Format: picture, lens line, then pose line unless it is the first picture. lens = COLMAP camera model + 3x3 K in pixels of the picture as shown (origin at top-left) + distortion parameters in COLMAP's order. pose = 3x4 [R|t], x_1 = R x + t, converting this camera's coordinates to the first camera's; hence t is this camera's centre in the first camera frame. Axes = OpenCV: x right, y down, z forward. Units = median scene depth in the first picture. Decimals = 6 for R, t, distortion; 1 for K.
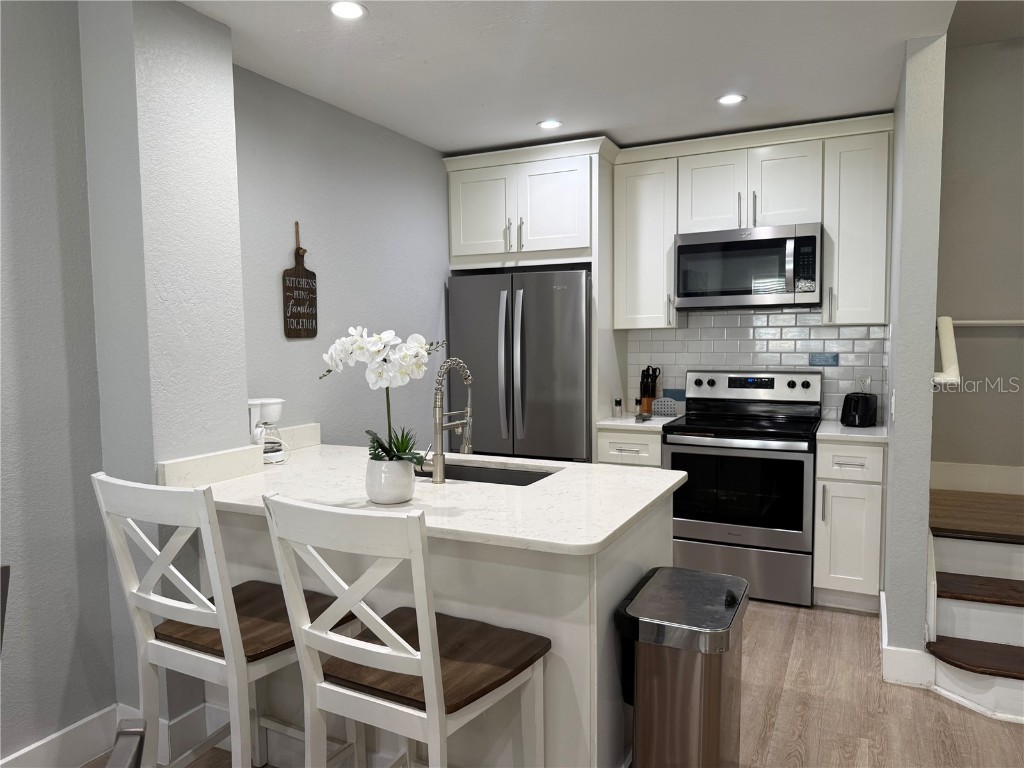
lens RADIAL K [[722.9, 0, 510.2], [0, 722.9, 385.9], [0, 0, 1]] dist [0.055002, -0.056082]
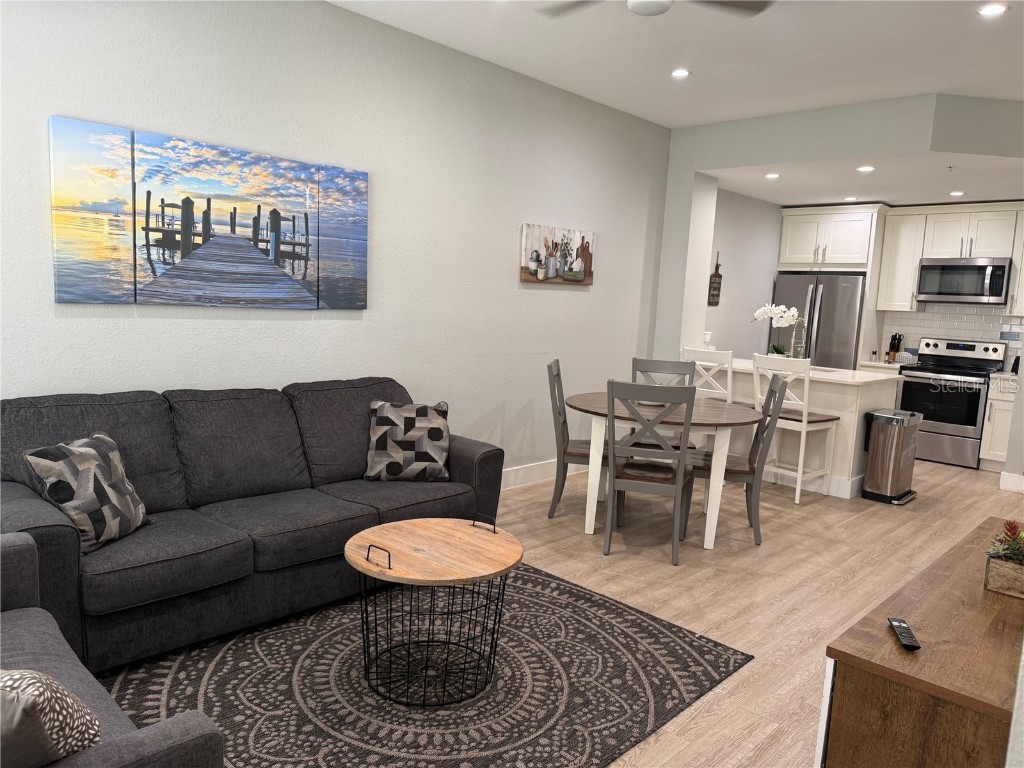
lens RADIAL K [[722.9, 0, 542.9], [0, 722.9, 379.9], [0, 0, 1]] dist [0.055002, -0.056082]
pose [[0.956926, 0.090511, -0.275863, -0.129544], [-0.079119, 0.995499, 0.052171, 0.062283], [0.279344, -0.028098, 0.959780, -0.945524]]
